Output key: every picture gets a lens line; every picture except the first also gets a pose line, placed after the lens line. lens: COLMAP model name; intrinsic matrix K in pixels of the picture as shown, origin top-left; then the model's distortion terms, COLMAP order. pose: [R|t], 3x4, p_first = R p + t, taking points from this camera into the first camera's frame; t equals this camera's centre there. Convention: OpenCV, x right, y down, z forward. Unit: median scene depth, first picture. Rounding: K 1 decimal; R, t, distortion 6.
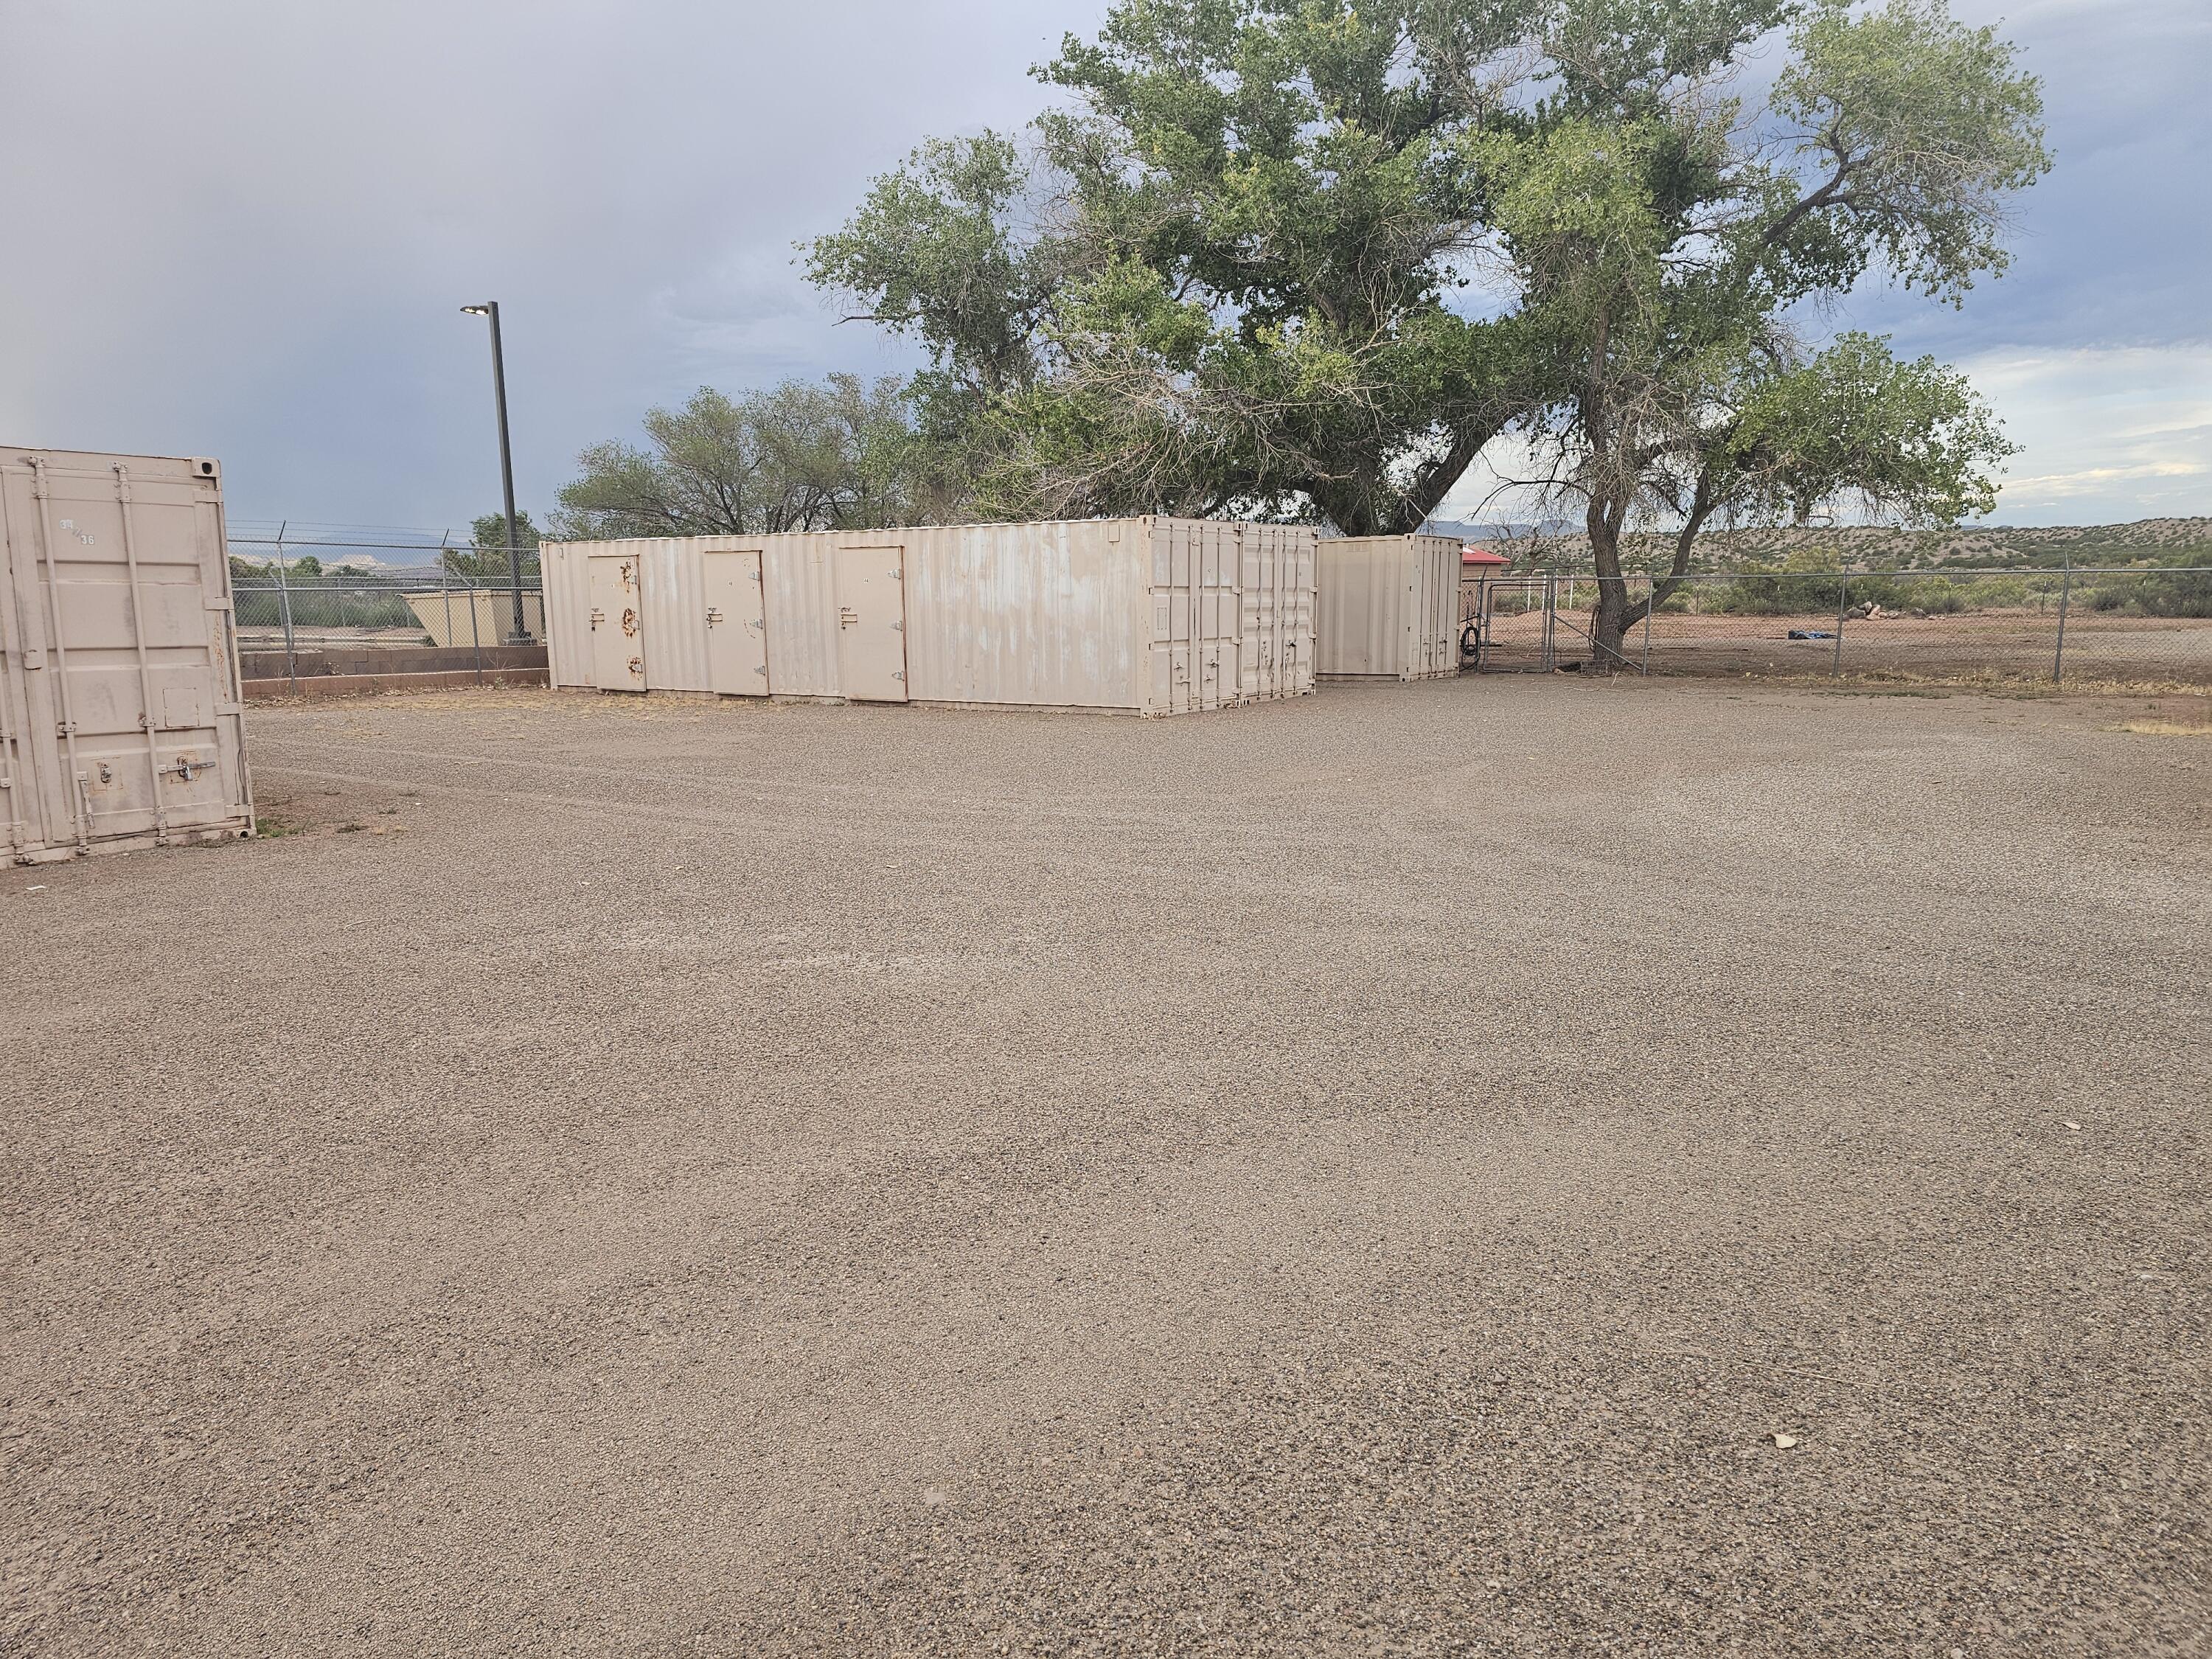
lens RADIAL K [[1466.5, 0, 1107.4], [0, 1466.5, 897.7], [0, 0, 1]] dist [0.073534, -0.065871]
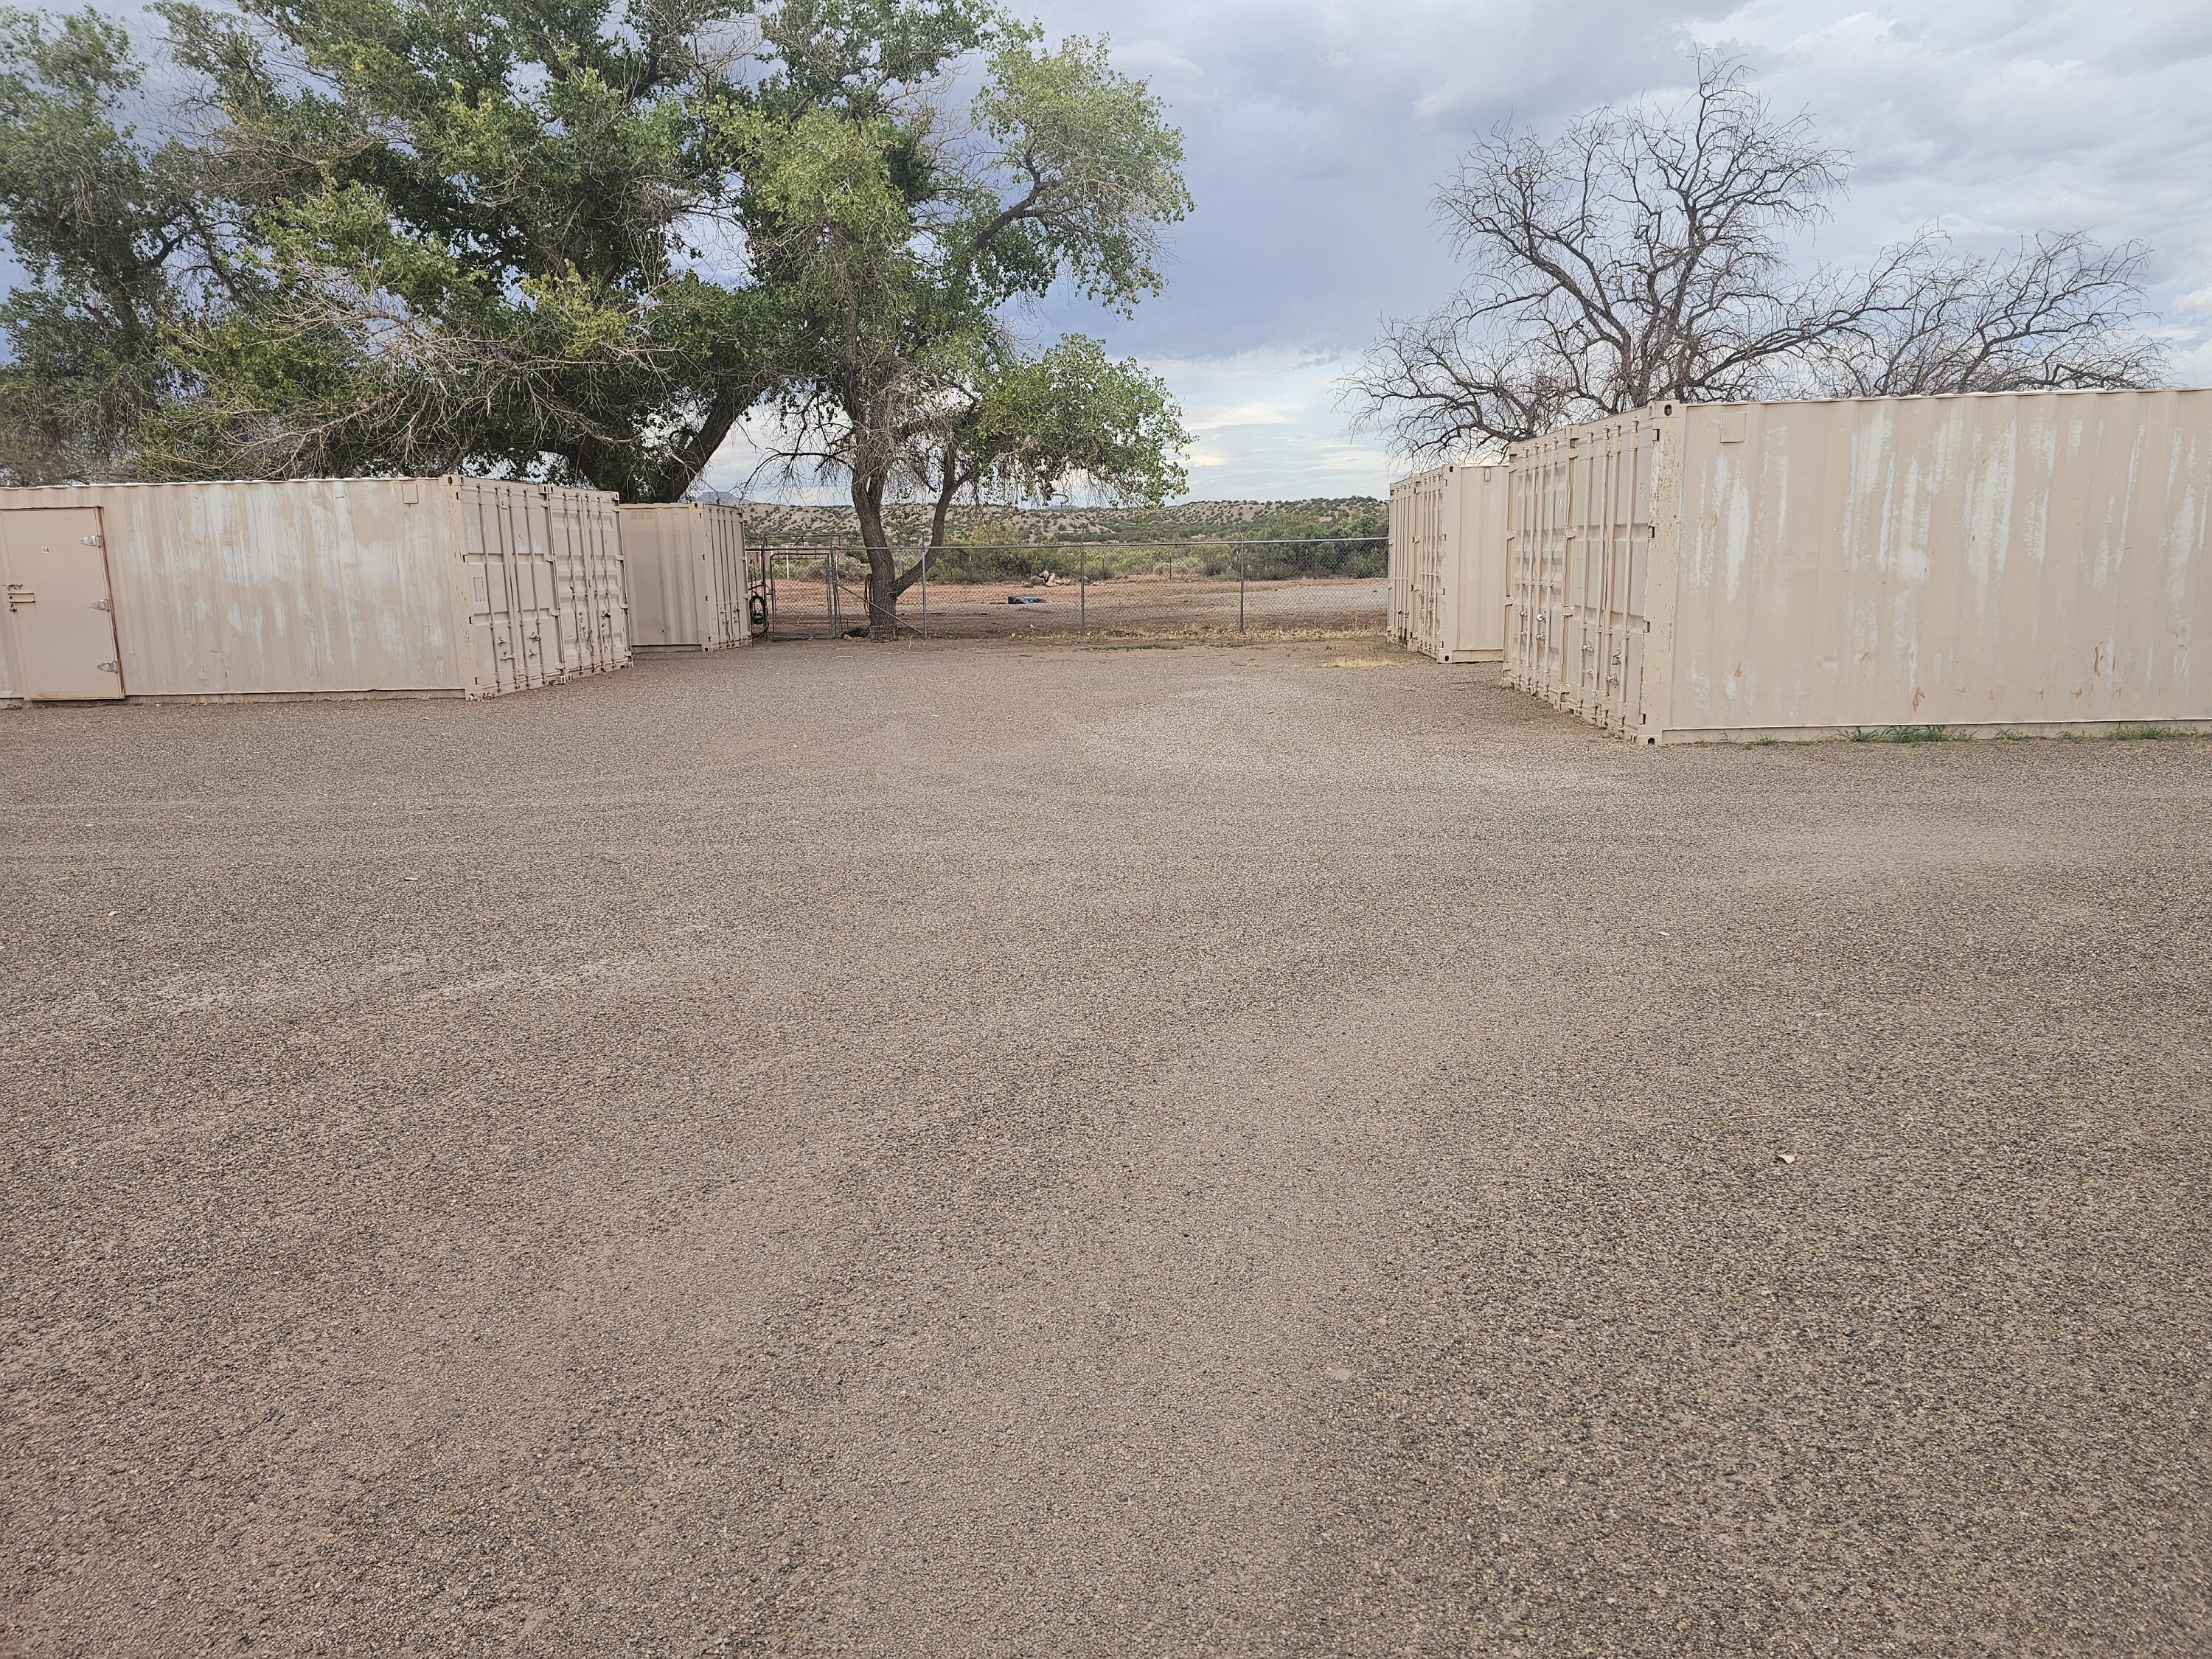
lens RADIAL K [[1476.0, 0, 1094.8], [0, 1476.0, 868.5], [0, 0, 1]] dist [0.075932, -0.073561]
pose [[0.847771, -0.117917, 0.517087, -0.116005], [0.119132, 0.992395, 0.030988, -0.002686], [-0.516809, 0.035331, 0.855371, 0.021993]]
